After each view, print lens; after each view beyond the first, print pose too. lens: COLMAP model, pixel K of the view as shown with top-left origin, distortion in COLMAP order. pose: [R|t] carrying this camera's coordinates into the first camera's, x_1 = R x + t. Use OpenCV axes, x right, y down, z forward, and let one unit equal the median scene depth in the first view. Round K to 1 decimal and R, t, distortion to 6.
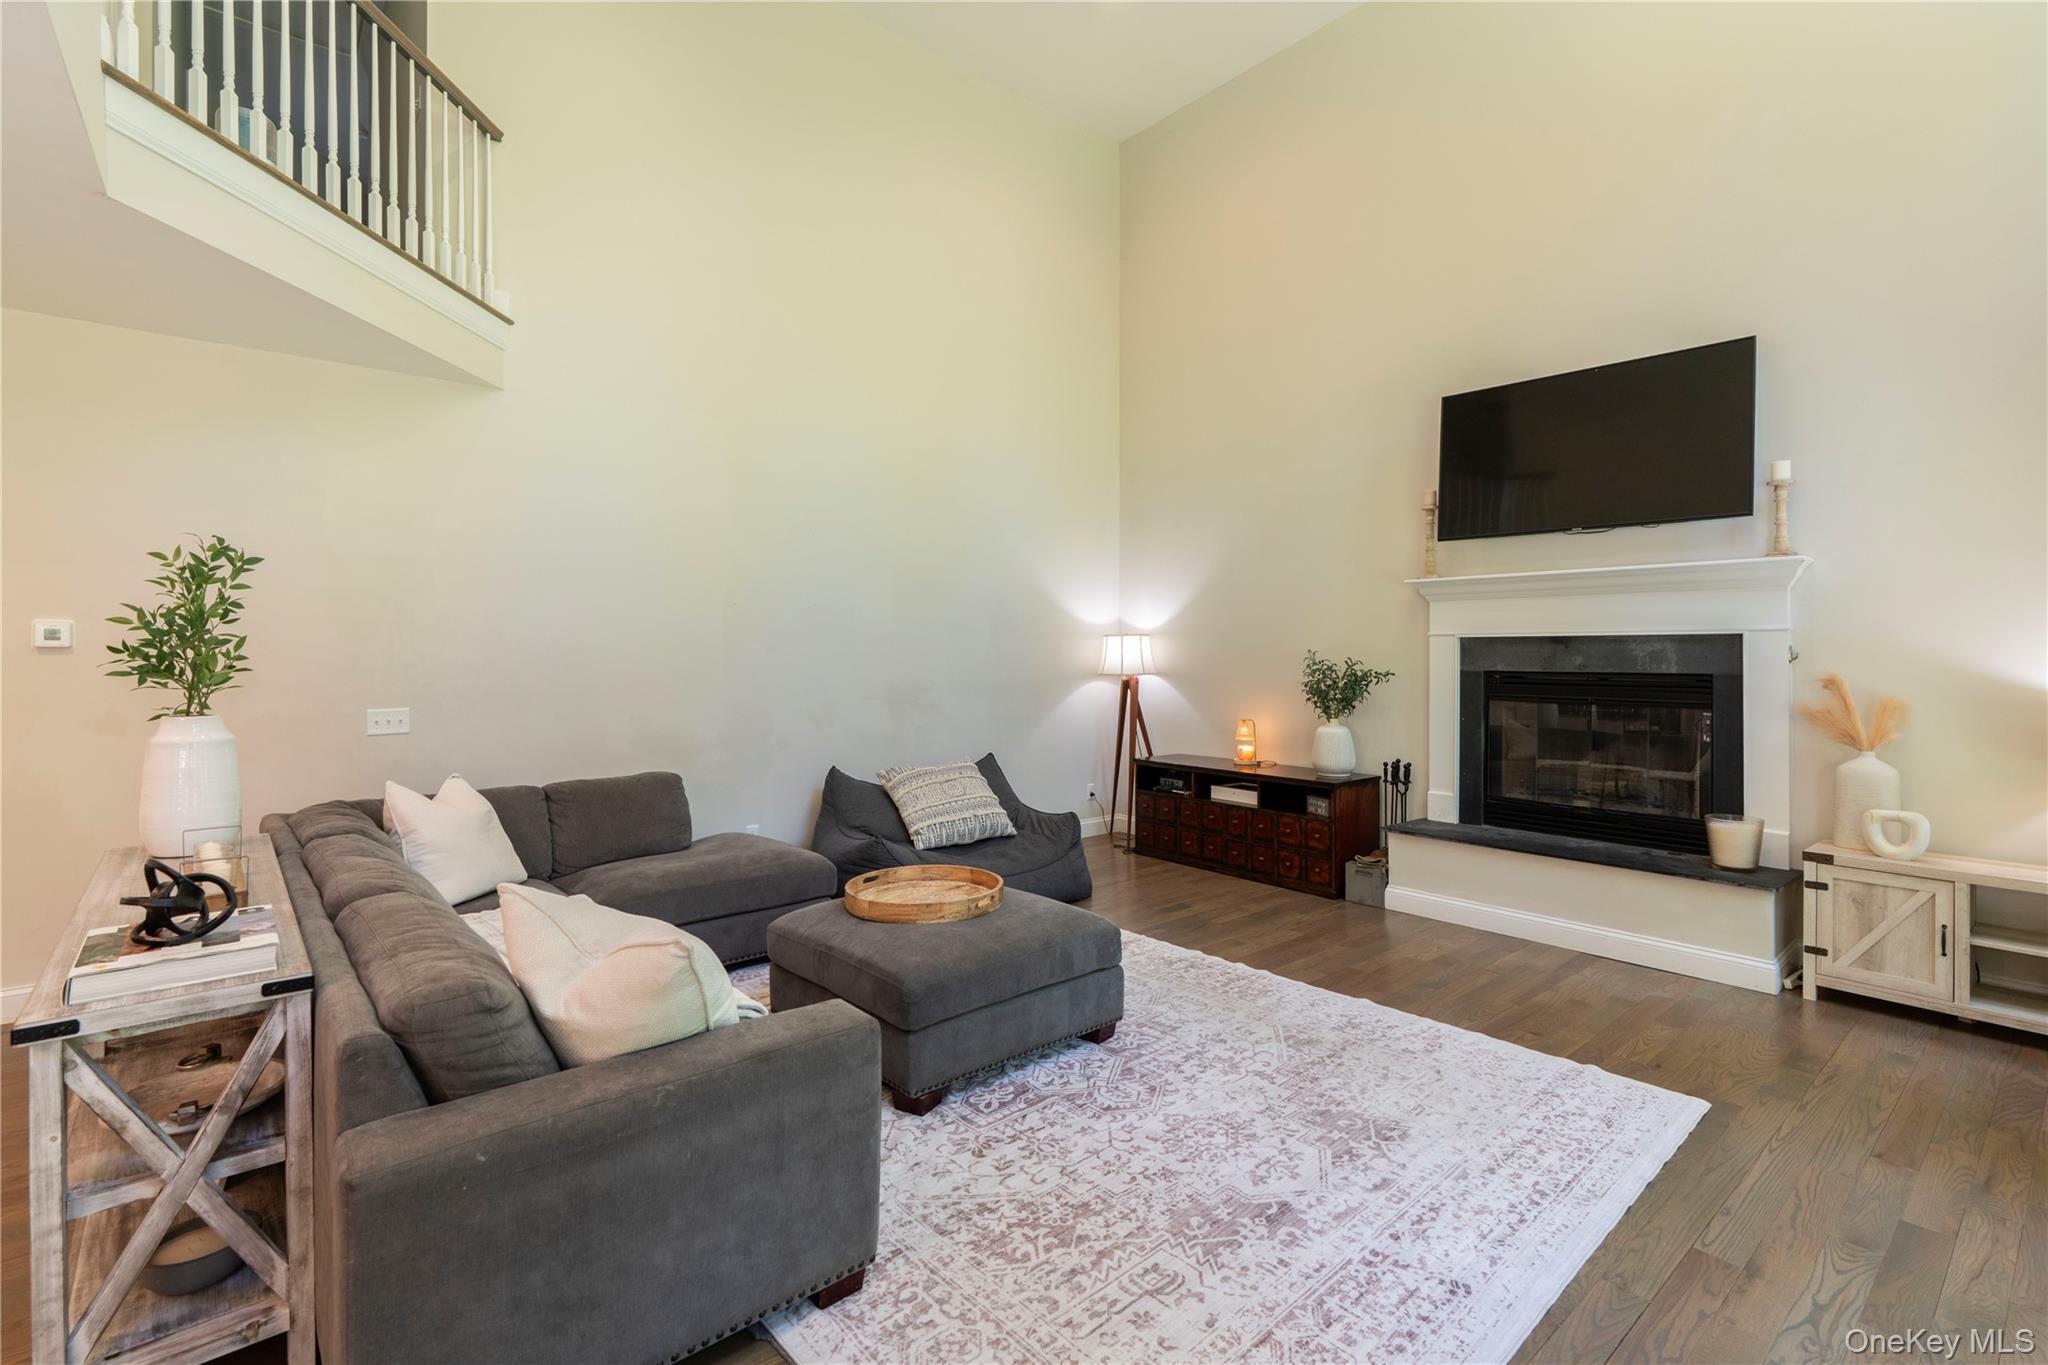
lens RADIAL K [[928.1, 0, 1036.3], [0, 928.1, 653.6], [0, 0, 1]] dist [-0.022767, 0.007893]
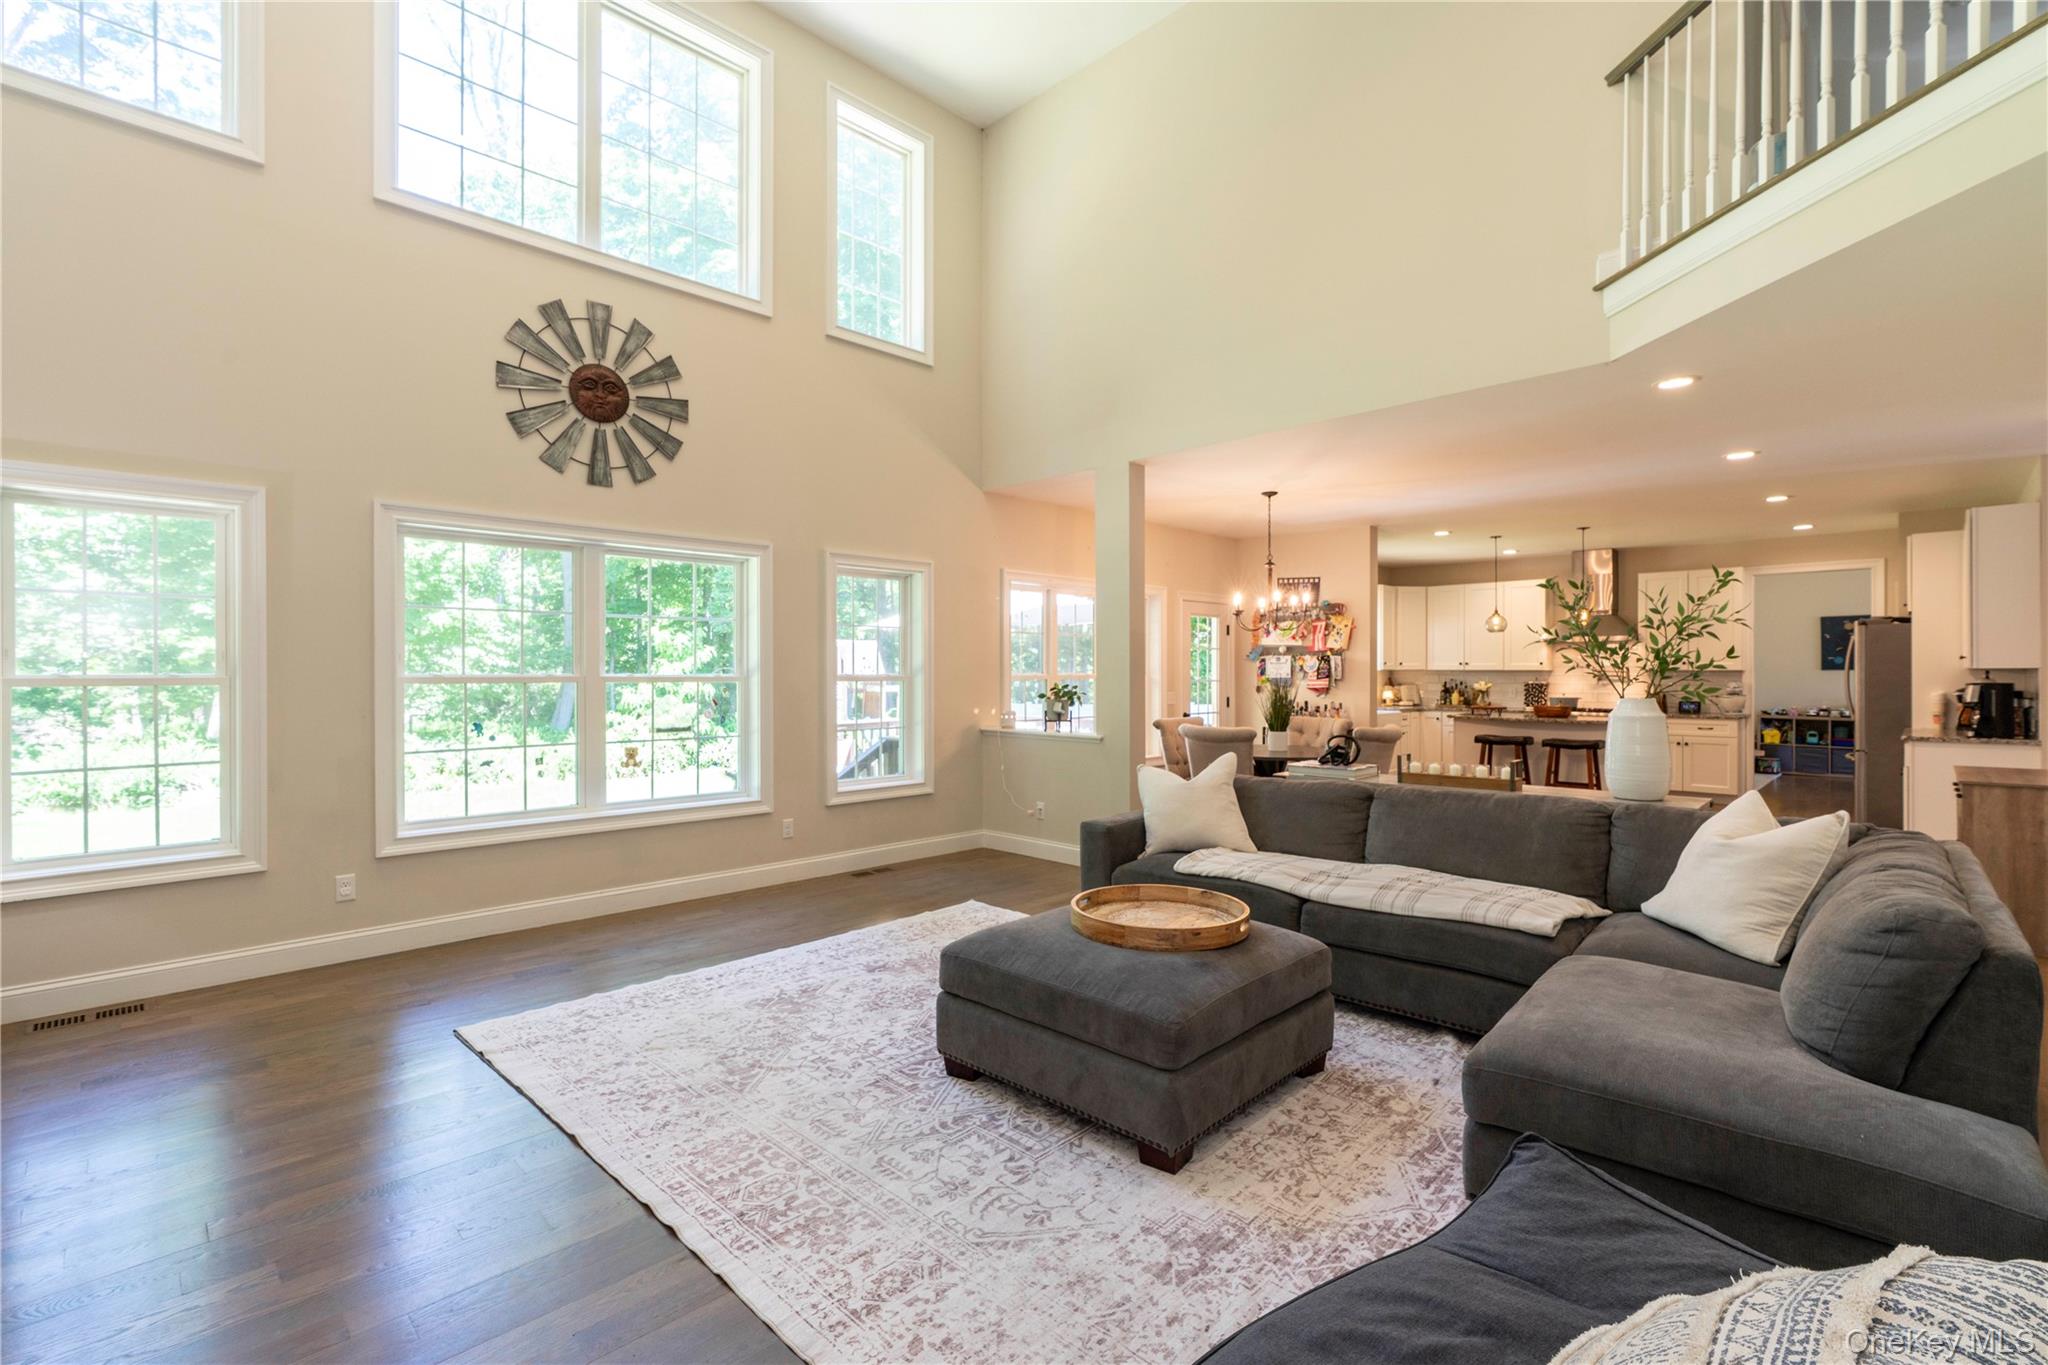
lens RADIAL K [[913.2, 0, 1021.8], [0, 913.2, 675.7], [0, 0, 1]] dist [-0.006948, 0.000256]
pose [[-0.997327, -0.000670, -0.073069, 0.068647], [-0.000775, 0.999999, 0.001414, 0.025140], [0.073068, 0.001466, -0.997326, 1.680225]]
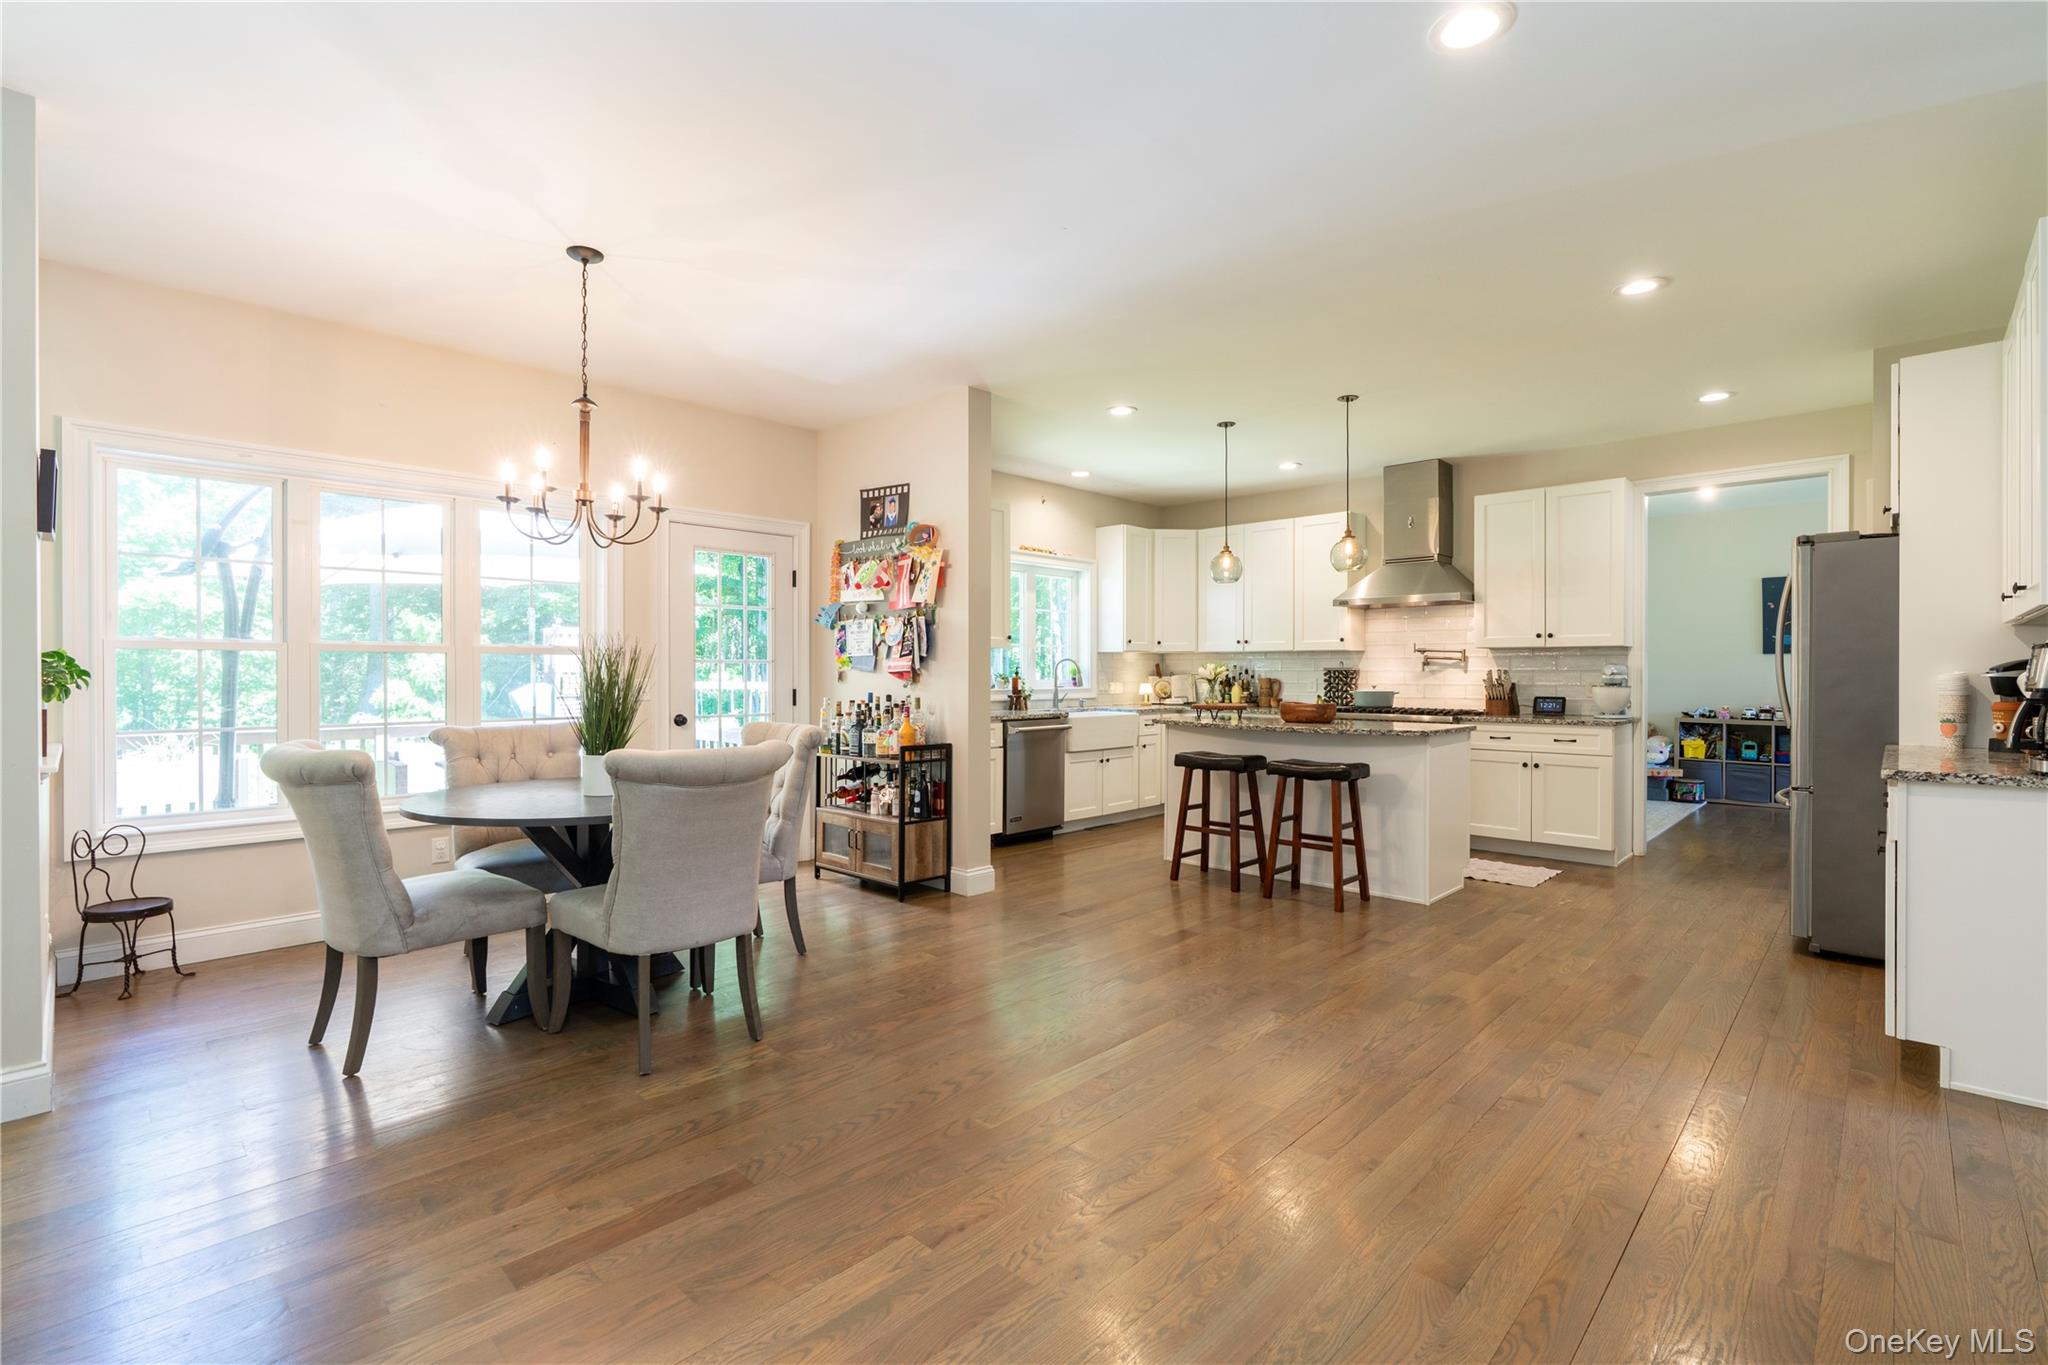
lens RADIAL K [[921.3, 0, 1029.0], [0, 921.3, 686.1], [0, 0, 1]] dist [-0.022803, 0.000368]
pose [[-0.995360, -0.000660, -0.096220, -0.893298], [-0.001638, 0.999948, 0.010080, 0.064742], [0.096208, 0.010191, -0.995309, 0.809052]]
